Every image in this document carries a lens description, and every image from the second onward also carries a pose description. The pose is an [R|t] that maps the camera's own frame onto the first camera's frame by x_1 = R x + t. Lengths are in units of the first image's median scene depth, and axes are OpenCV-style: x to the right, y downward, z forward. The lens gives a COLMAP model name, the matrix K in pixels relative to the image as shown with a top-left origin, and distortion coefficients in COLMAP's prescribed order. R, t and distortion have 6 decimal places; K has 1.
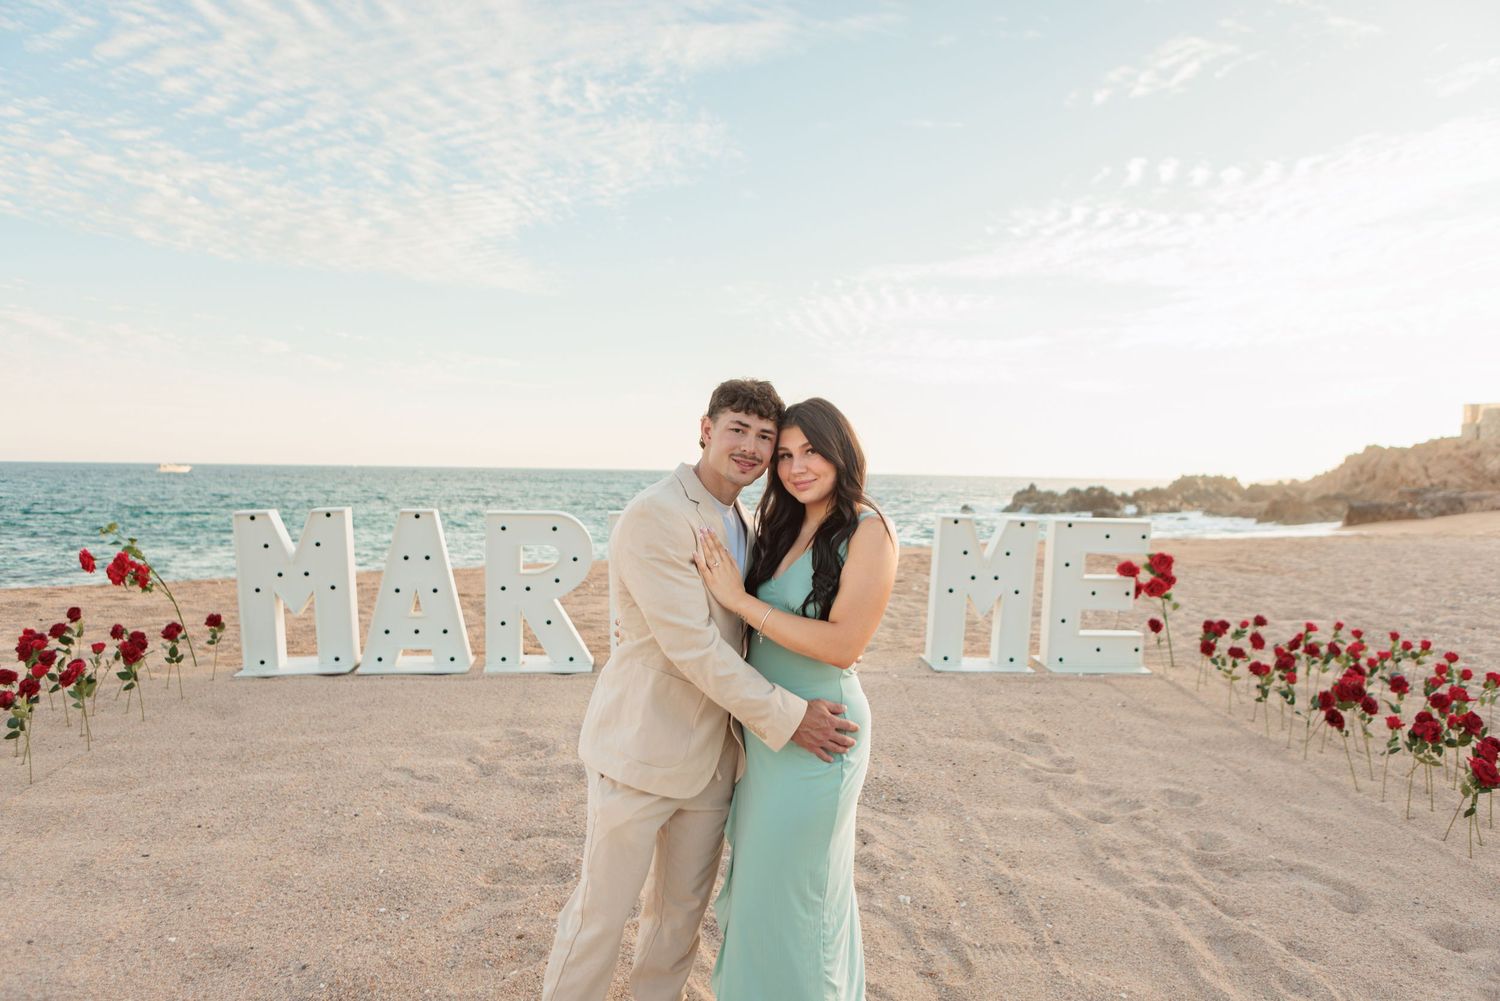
lens RADIAL K [[1006.6, 0, 750.0], [0, 1006.6, 500.5], [0, 0, 1]] dist [0.019604, 0.005222]
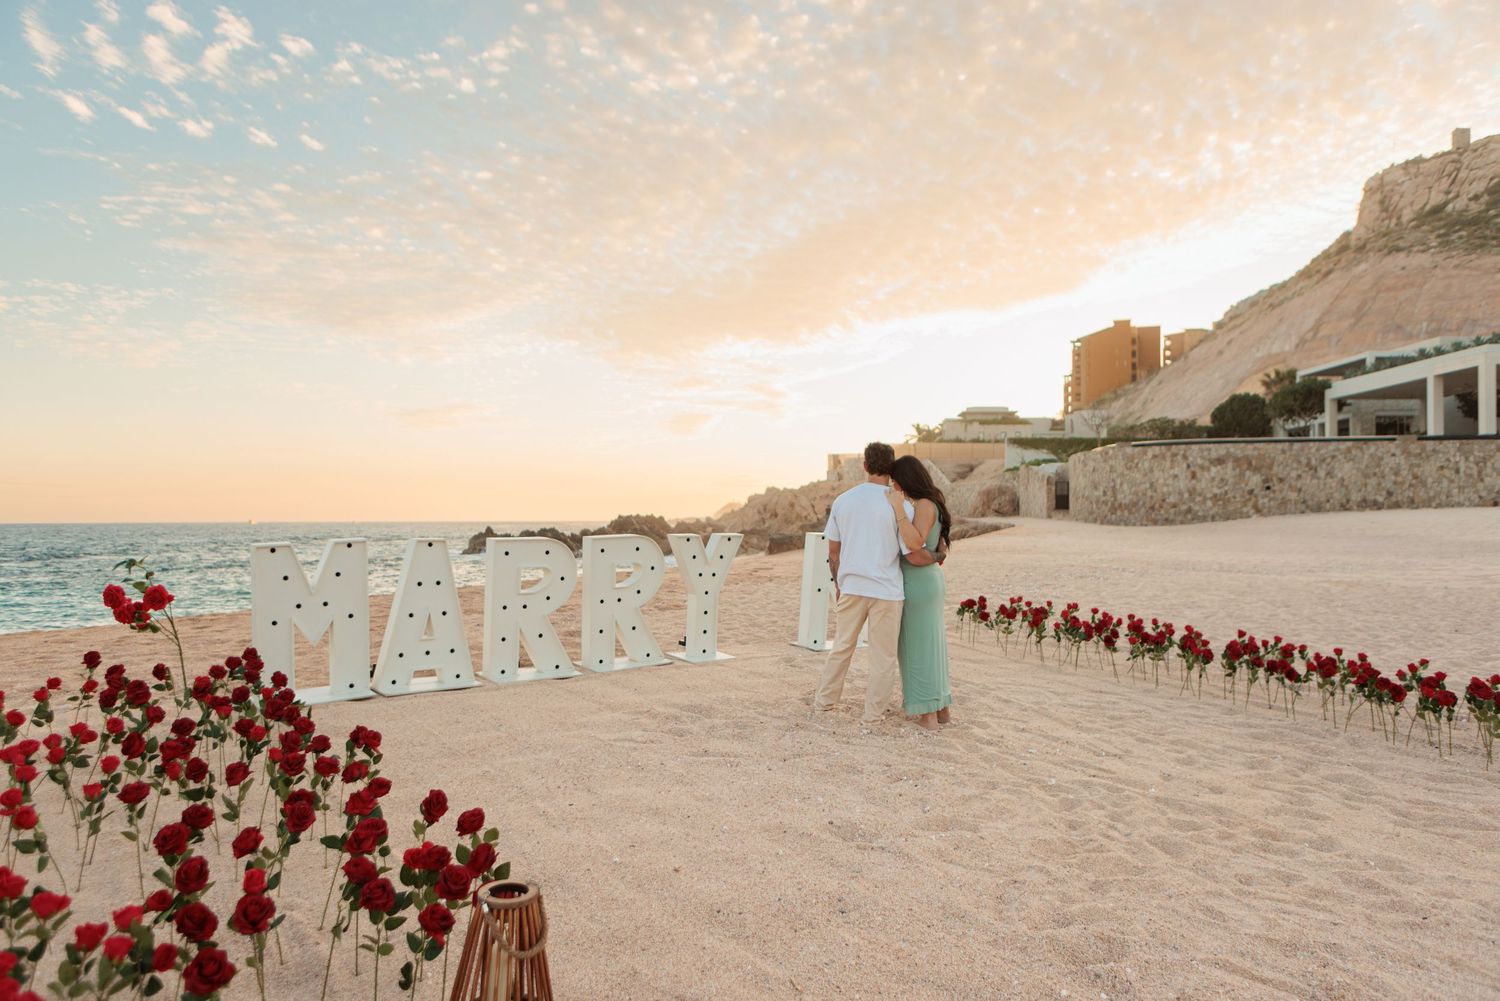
lens RADIAL K [[1023.6, 0, 750.0], [0, 1023.6, 500.5], [0, 0, 1]] dist [-0.001969, 0.024480]
pose [[0.852691, -0.008161, 0.522352, -0.052112], [0.030427, 0.998956, -0.034062, 0.001385], [-0.521529, 0.044938, 0.852049, -0.009366]]
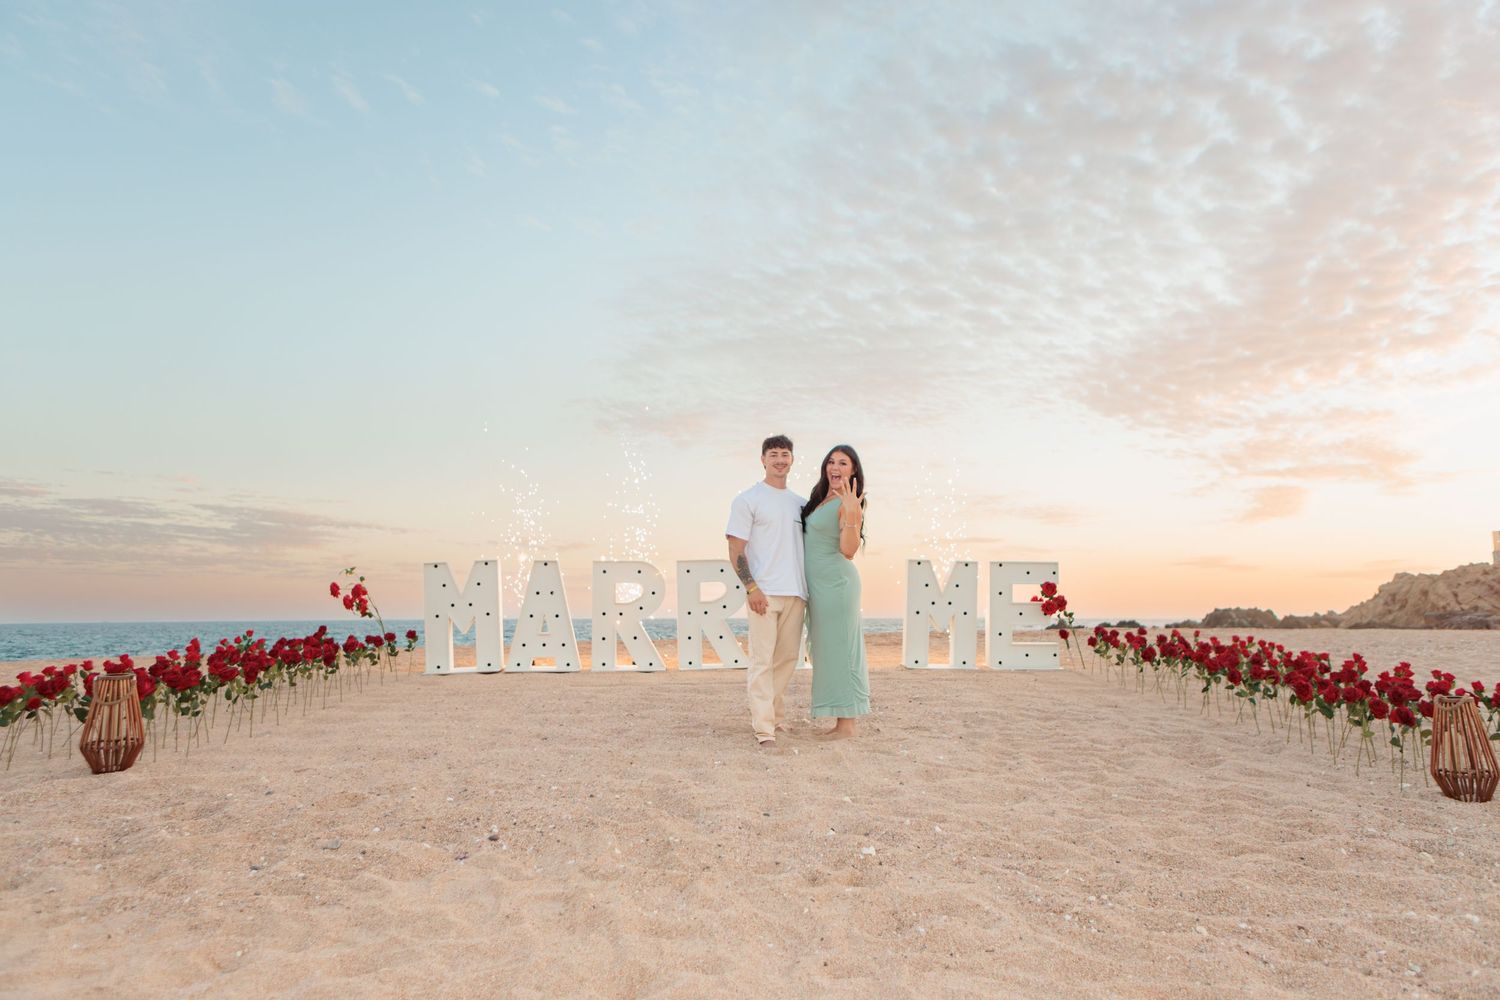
lens RADIAL K [[1023.6, 0, 750.0], [0, 1023.6, 500.0], [0, 0, 1]] dist [-0.001969, 0.024480]
pose [[0.999444, -0.022100, -0.024953, 0.000358], [0.018284, 0.989415, -0.143959, 0.012199], [0.027870, 0.143422, 0.989269, -0.040033]]
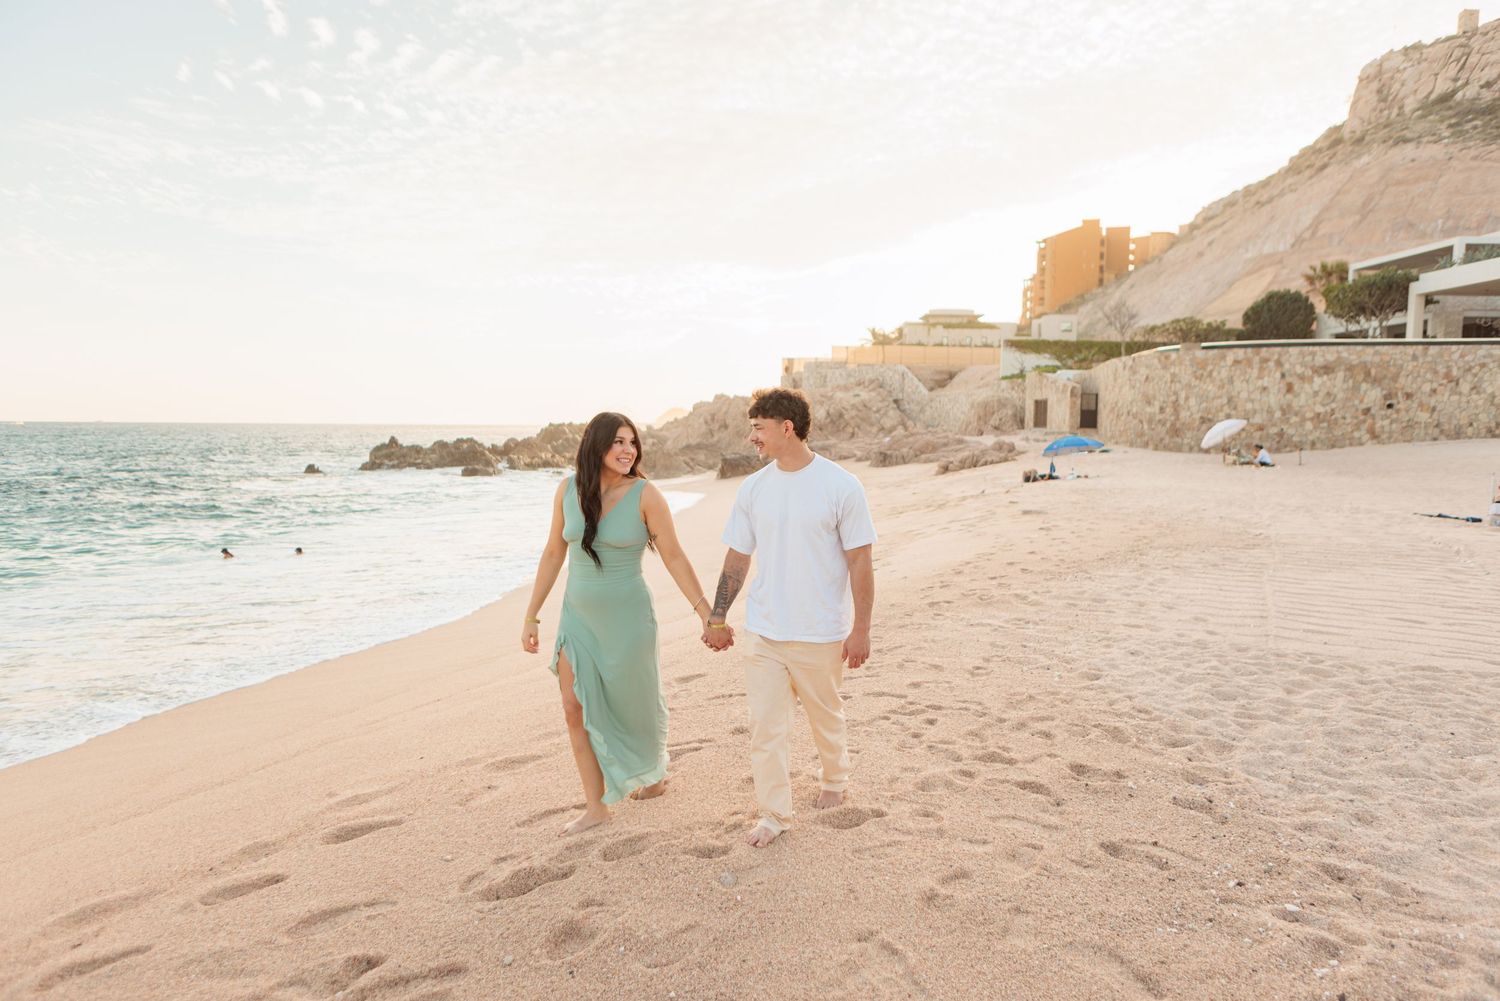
lens RADIAL K [[1023.6, 0, 750.0], [0, 1023.6, 500.5], [0, 0, 1]] dist [-0.001969, 0.024480]
pose [[0.822617, -0.051206, 0.566286, 0.055131], [0.021137, 0.998002, 0.059539, -0.011614], [-0.568203, -0.037009, 0.822056, 0.173883]]
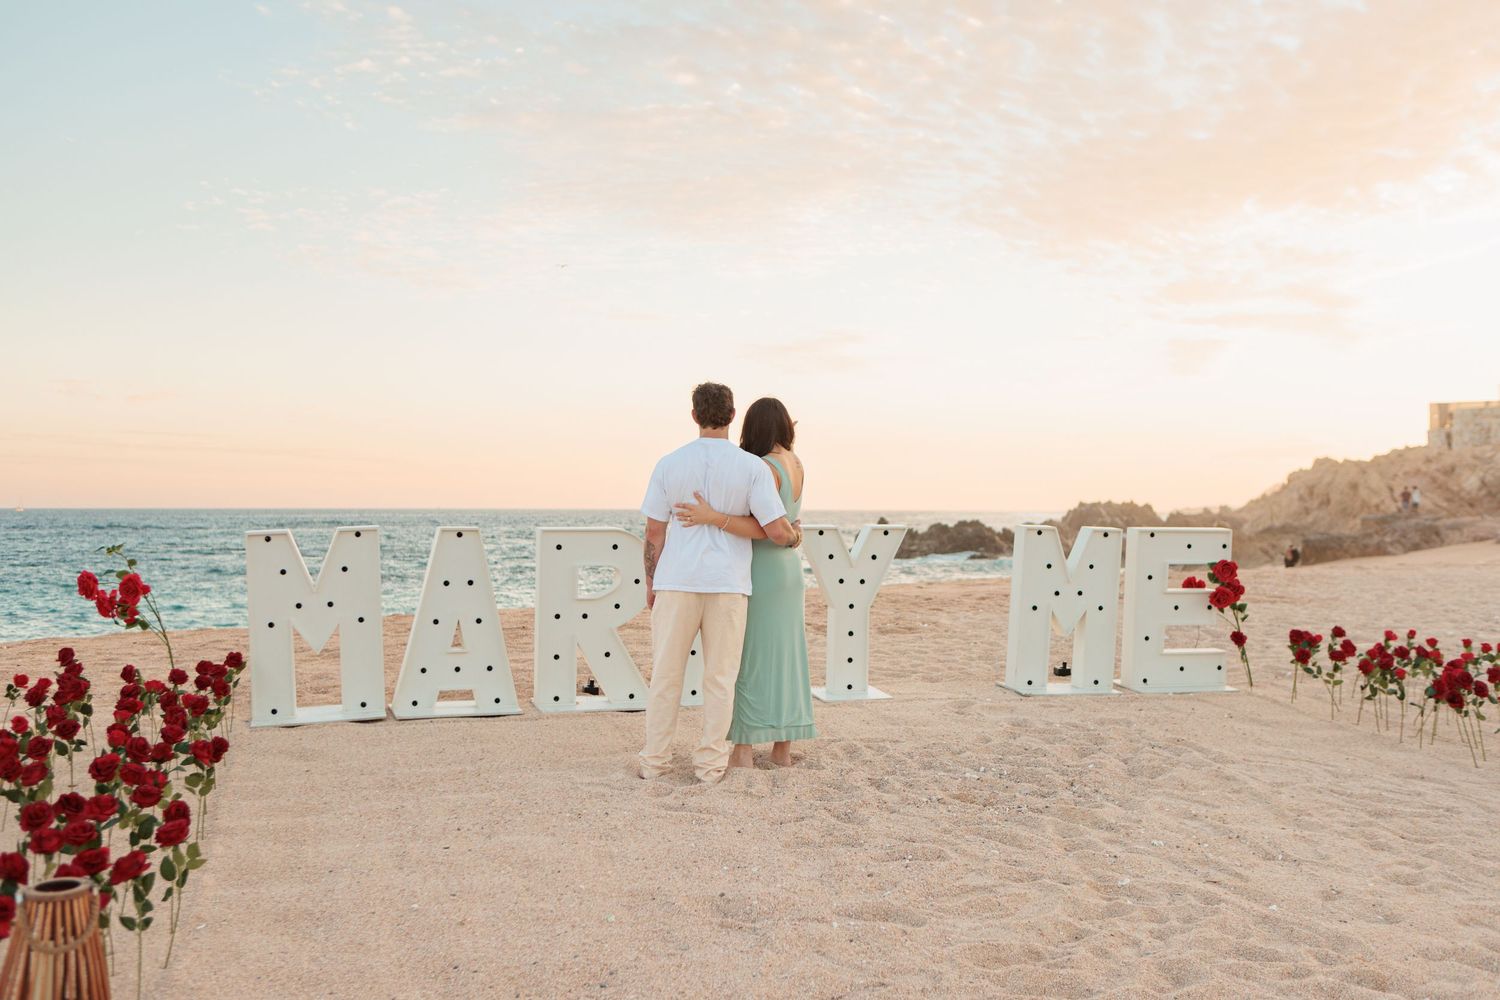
lens RADIAL K [[1531.2, 0, 750.0], [0, 1531.2, 500.0], [0, 0, 1]] dist [0.049637, 0.004144]
pose [[0.980229, -0.012325, 0.197482, -0.029538], [0.018576, 0.999382, -0.029829, 0.002557], [-0.196992, 0.032907, 0.979853, -0.028590]]
